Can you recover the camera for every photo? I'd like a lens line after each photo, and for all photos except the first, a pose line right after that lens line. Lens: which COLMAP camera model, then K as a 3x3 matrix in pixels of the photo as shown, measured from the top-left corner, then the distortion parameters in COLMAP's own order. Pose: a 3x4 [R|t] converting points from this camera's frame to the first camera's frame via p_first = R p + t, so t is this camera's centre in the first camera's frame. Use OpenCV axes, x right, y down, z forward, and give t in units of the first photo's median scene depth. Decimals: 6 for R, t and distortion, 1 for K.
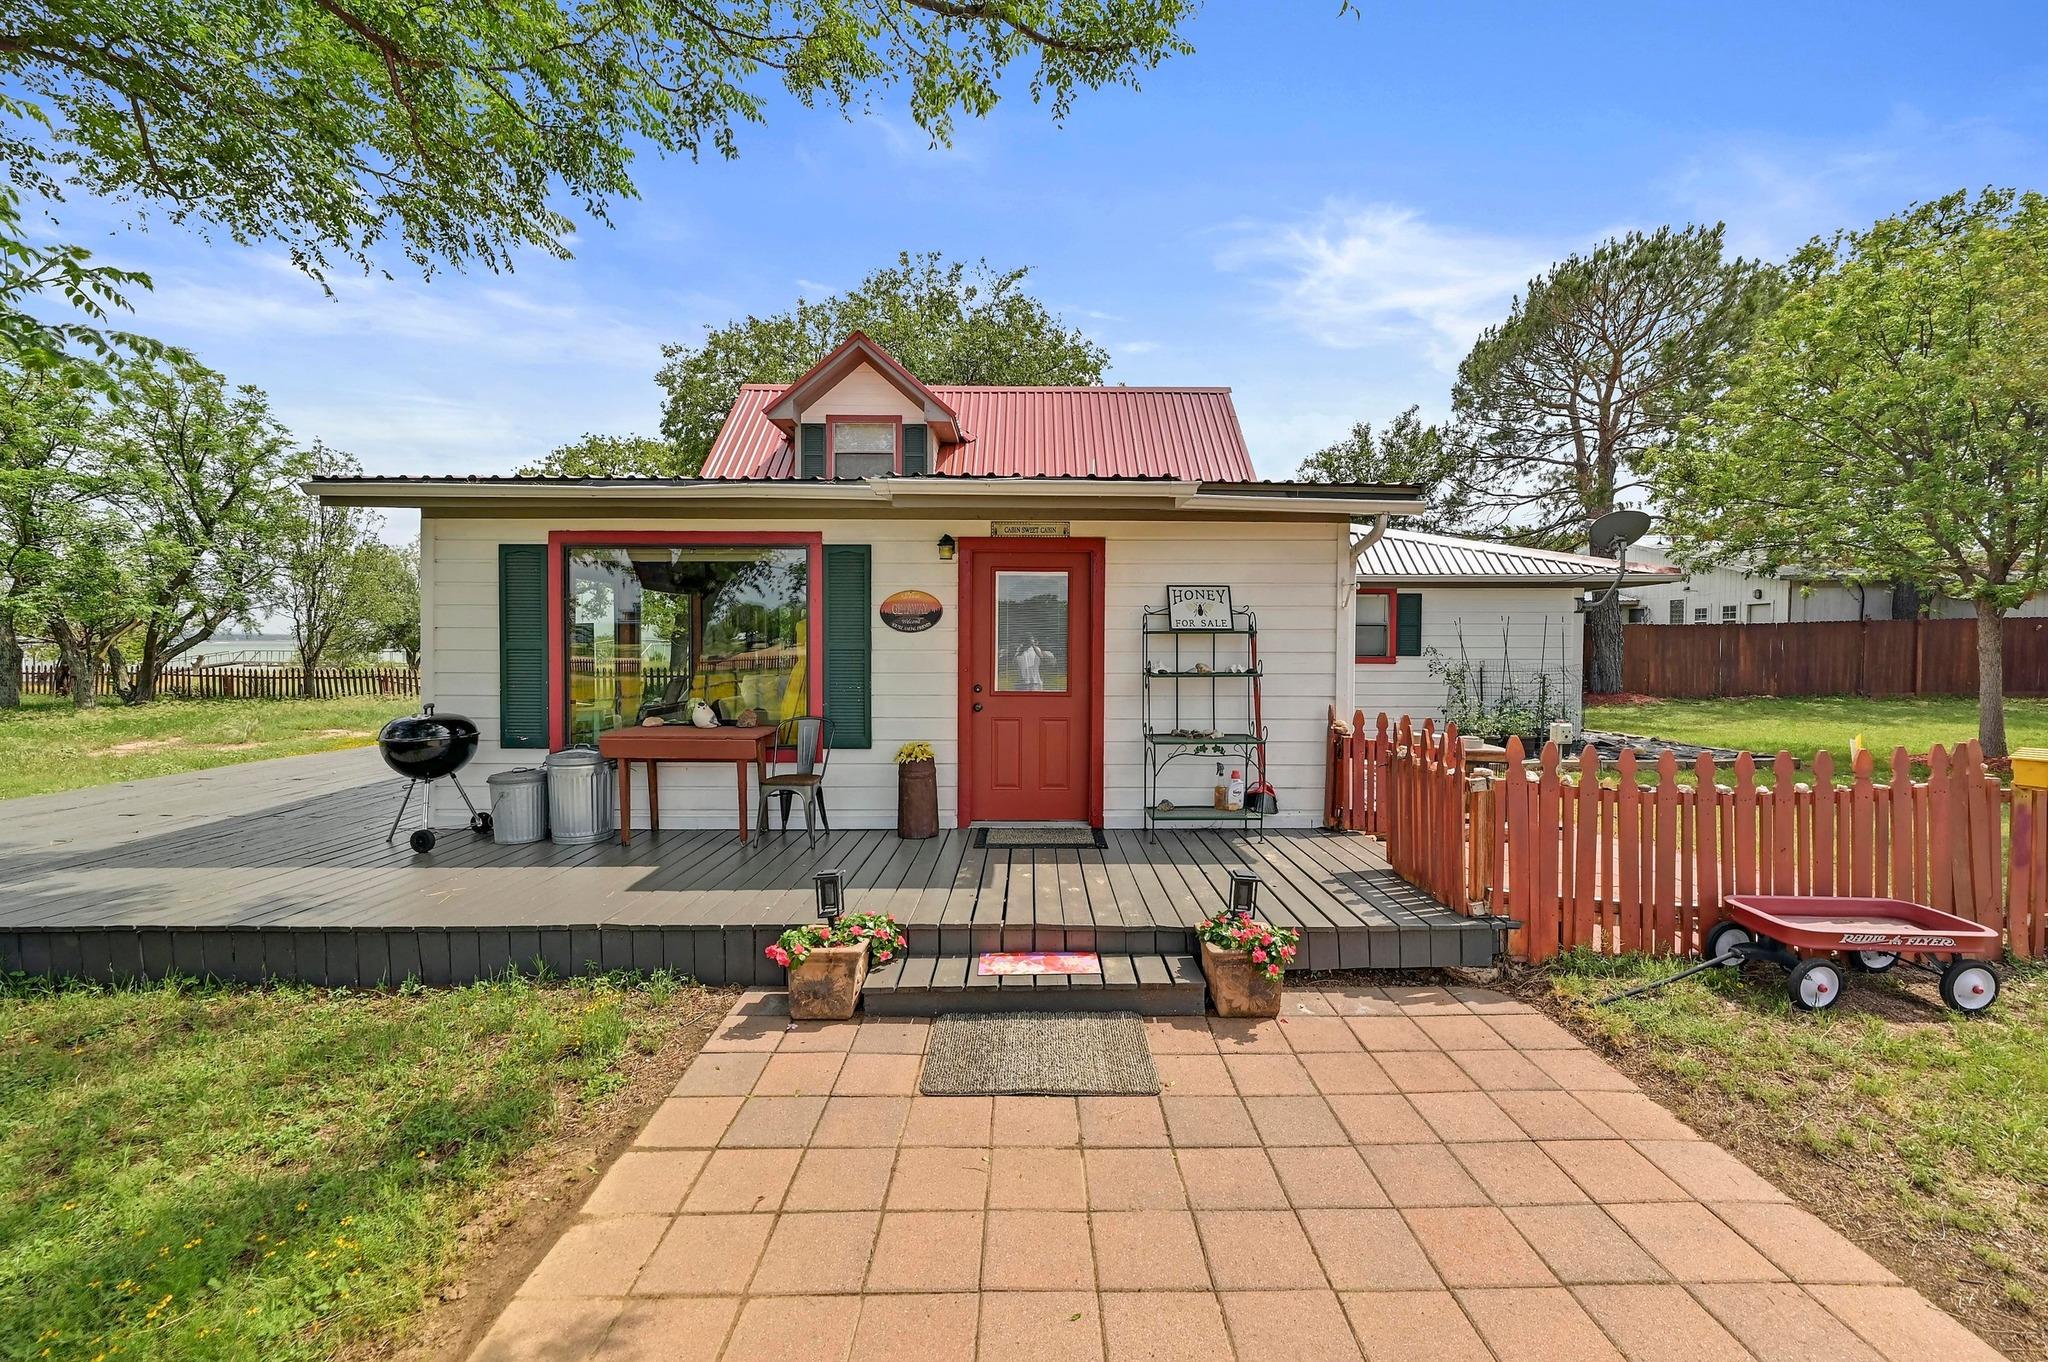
lens RADIAL K [[834.8, 0, 1024.0], [0, 834.8, 681.0], [0, 0, 1]] dist [-0.001579, -0.000584]
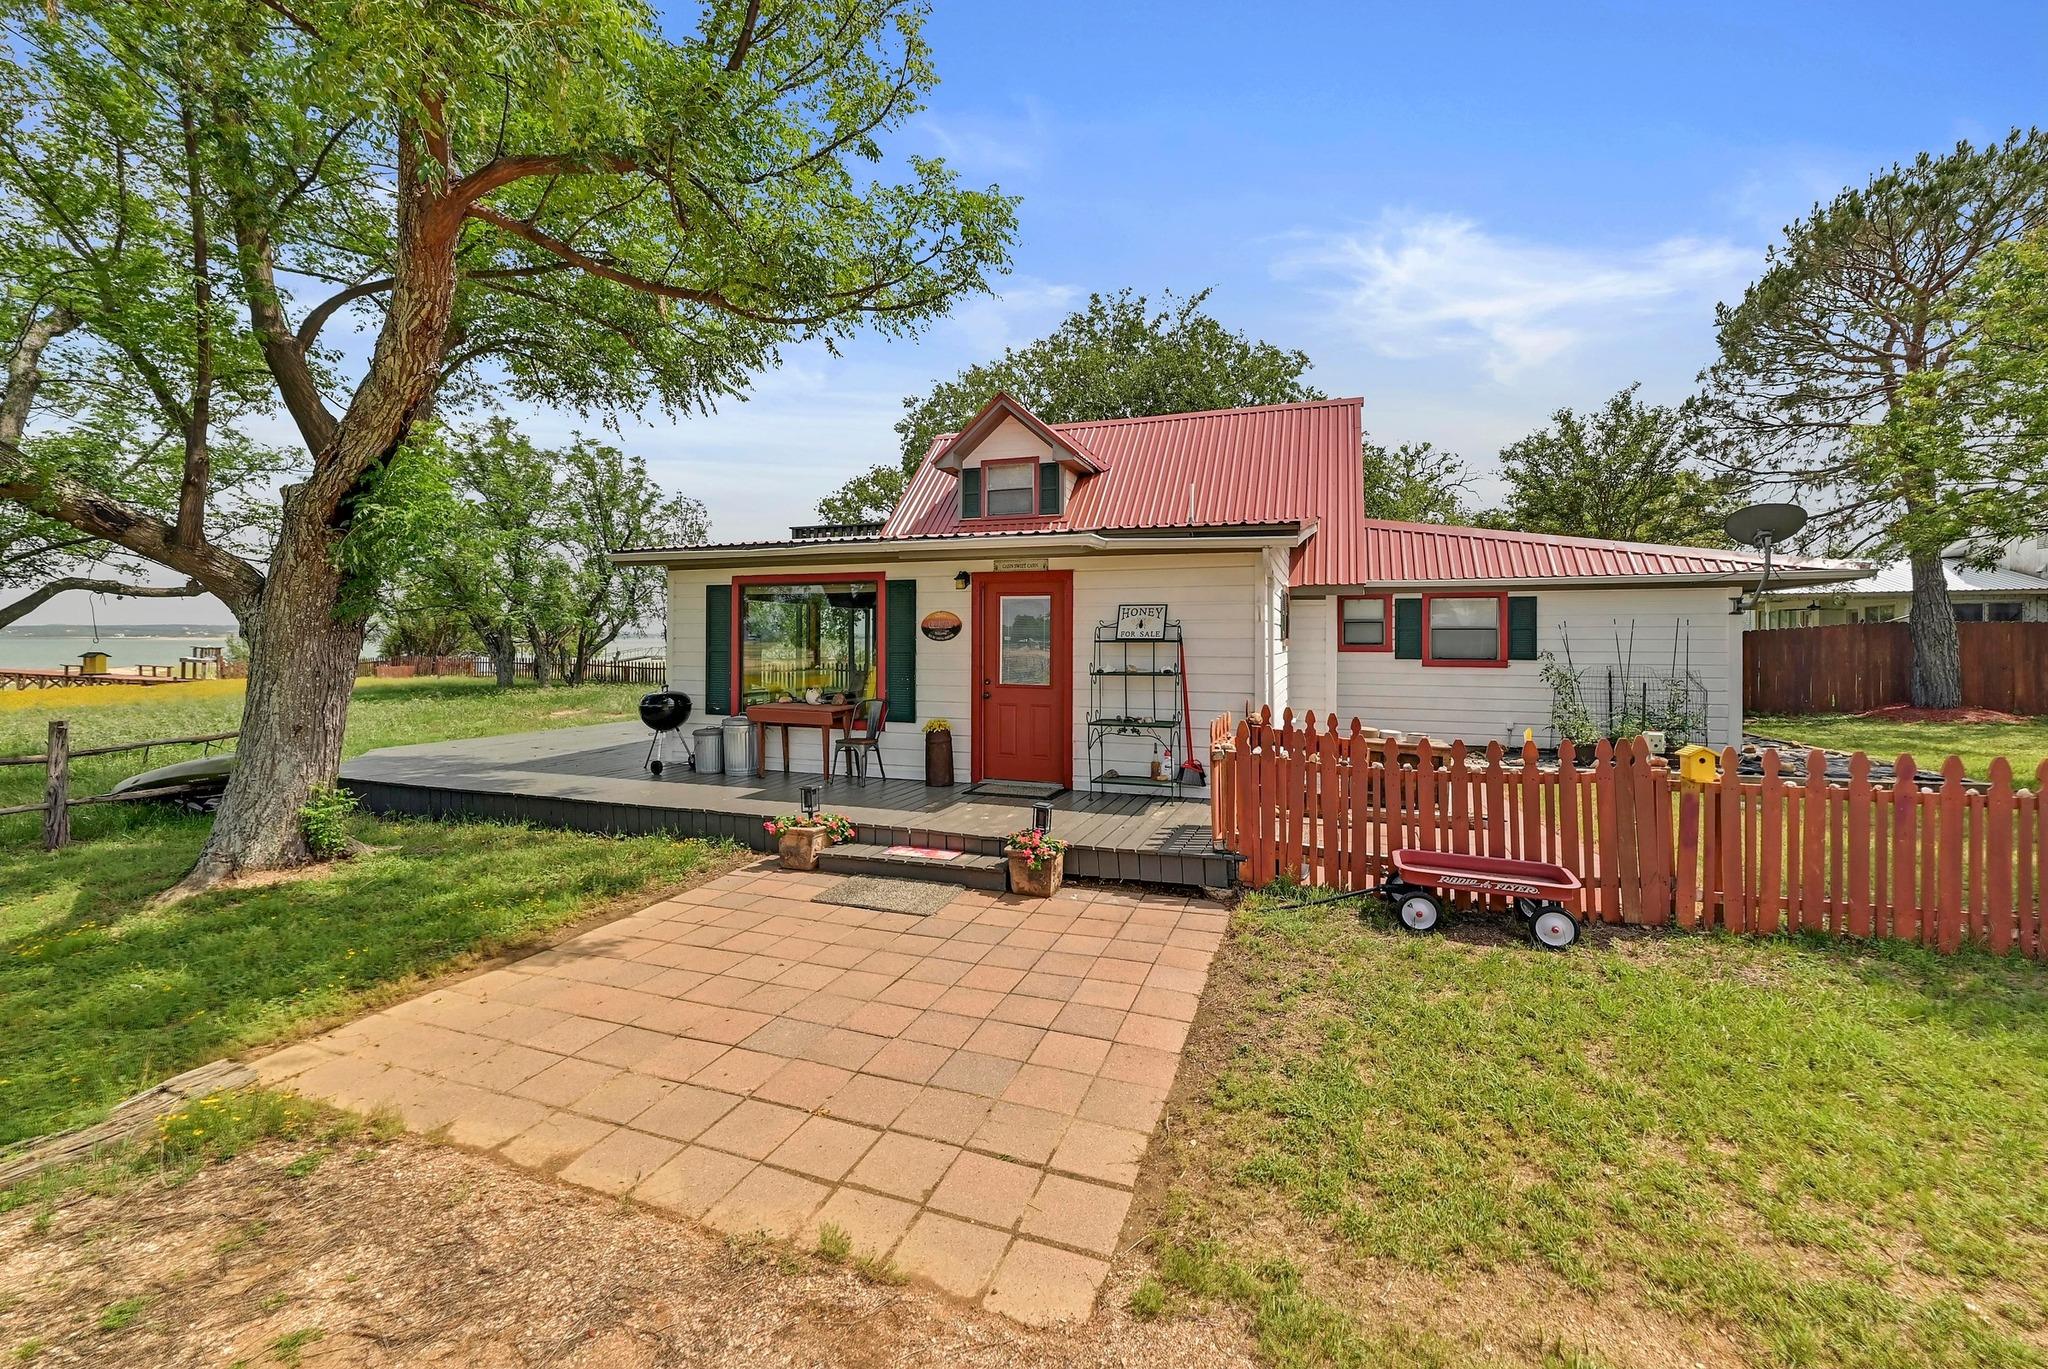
lens RADIAL K [[863.6, 0, 1005.6], [0, 863.6, 666.1], [0, 0, 1]] dist [0.001229, -0.000331]
pose [[0.930279, 0.011257, -0.366679, 0.500705], [-0.017042, 0.999776, -0.012543, 0.000597], [0.366456, 0.017917, 0.930263, -0.314763]]
